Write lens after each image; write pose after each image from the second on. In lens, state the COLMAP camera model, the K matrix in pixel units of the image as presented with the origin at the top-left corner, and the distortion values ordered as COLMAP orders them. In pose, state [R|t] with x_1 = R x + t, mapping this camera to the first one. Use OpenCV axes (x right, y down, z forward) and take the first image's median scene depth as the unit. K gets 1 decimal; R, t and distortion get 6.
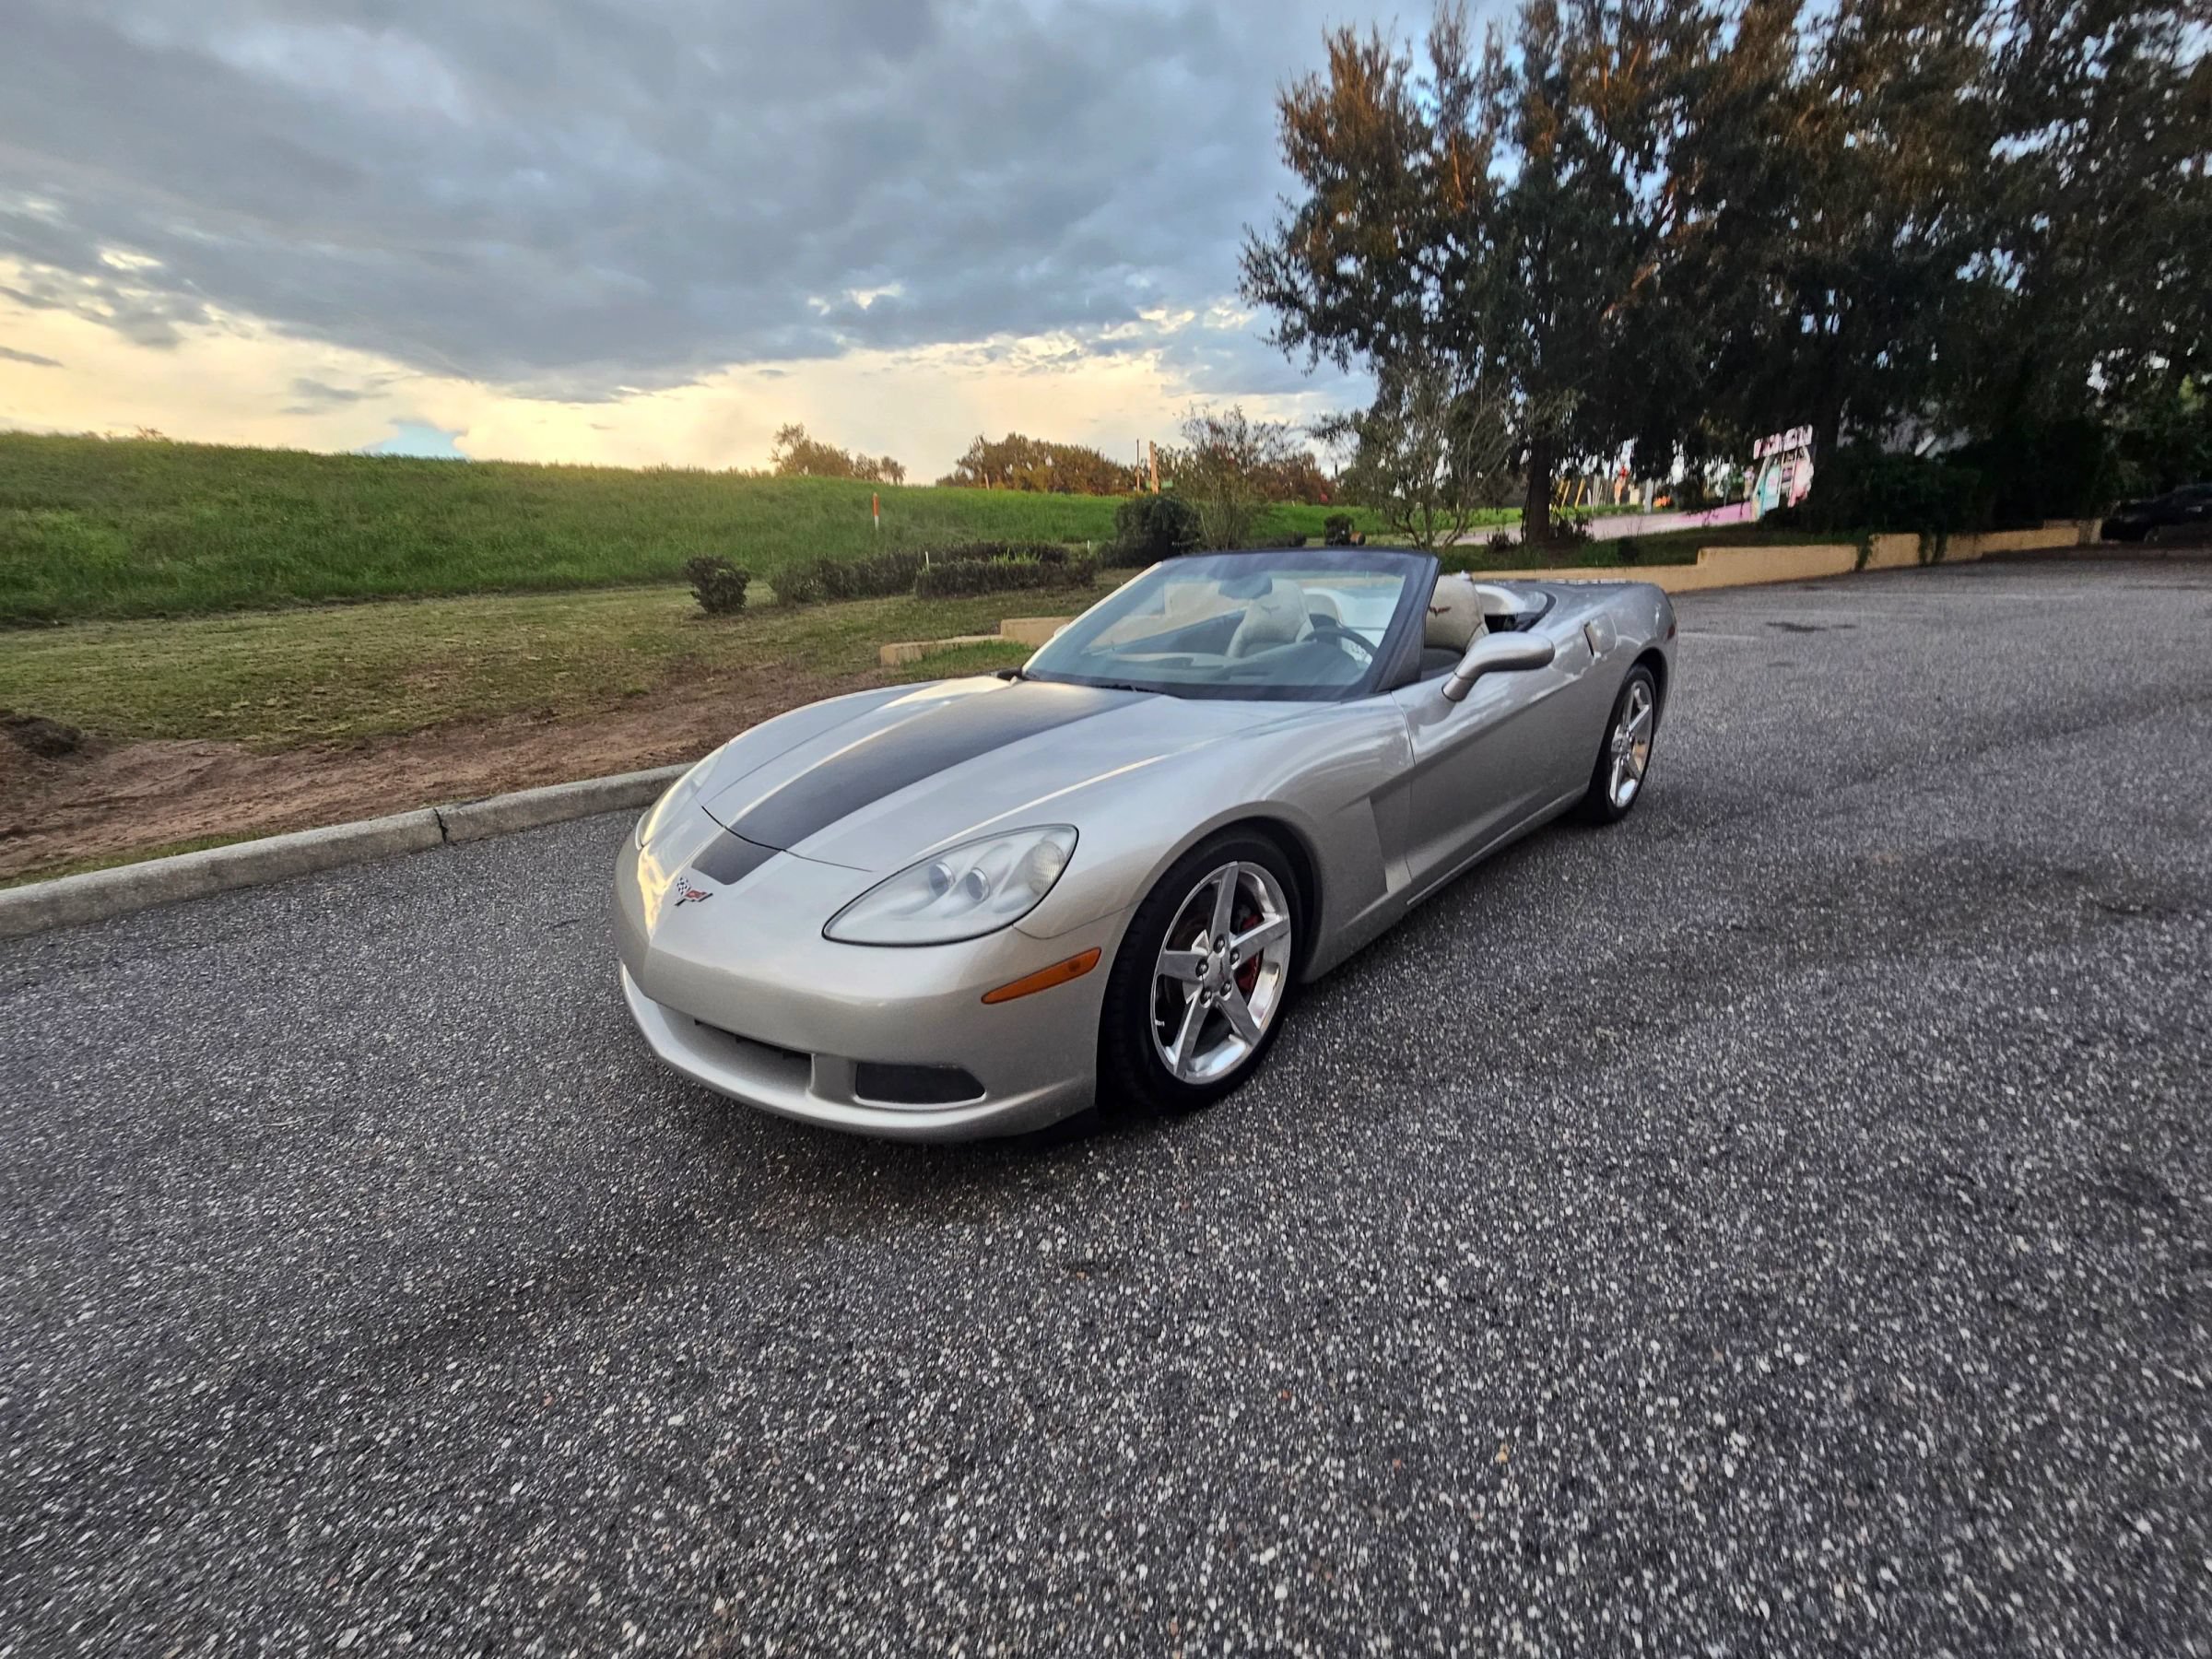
lens RADIAL K [[914.1, 0, 1107.2], [0, 914.1, 844.2], [0, 0, 1]] dist [-0.000787, -0.000354]
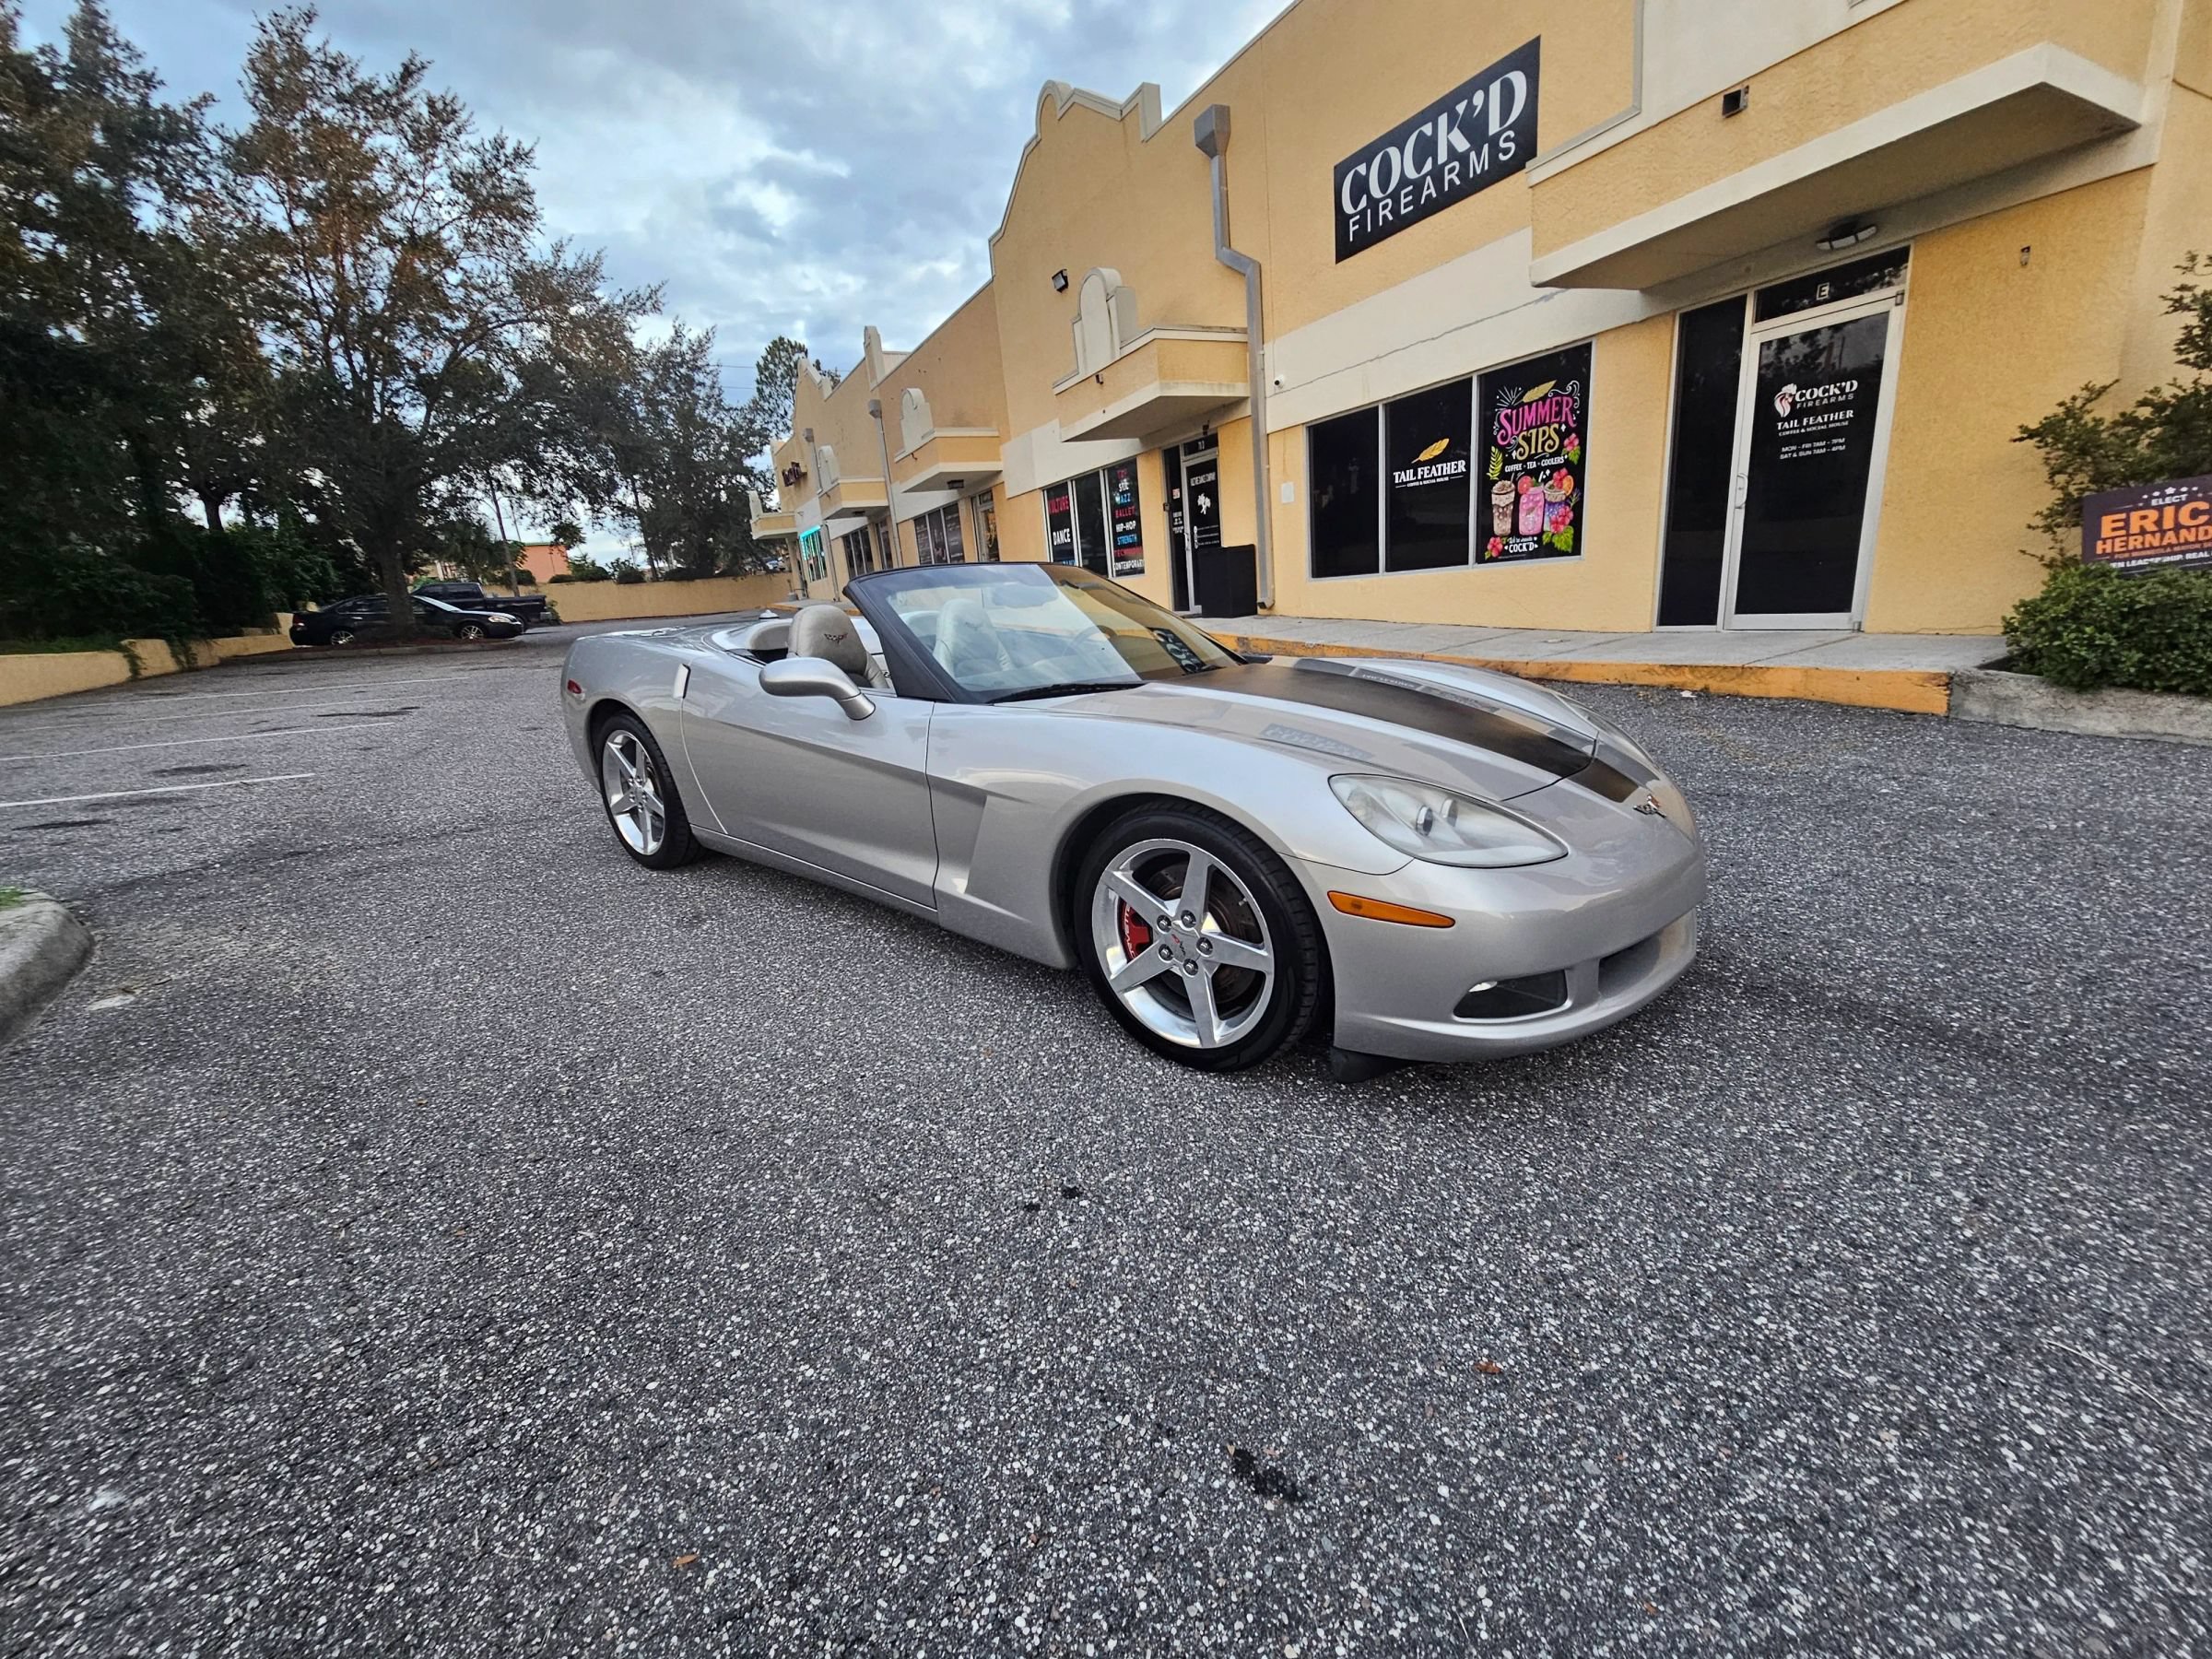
lens RADIAL K [[908.7, 0, 1102.5], [0, 908.7, 835.1], [0, 0, 1]] dist [-0.000650, -0.000545]
pose [[-0.092926, -0.215087, 0.972164, -0.205577], [0.343829, 0.909393, 0.234065, -0.055460], [-0.934423, 0.356009, -0.010553, 0.231091]]
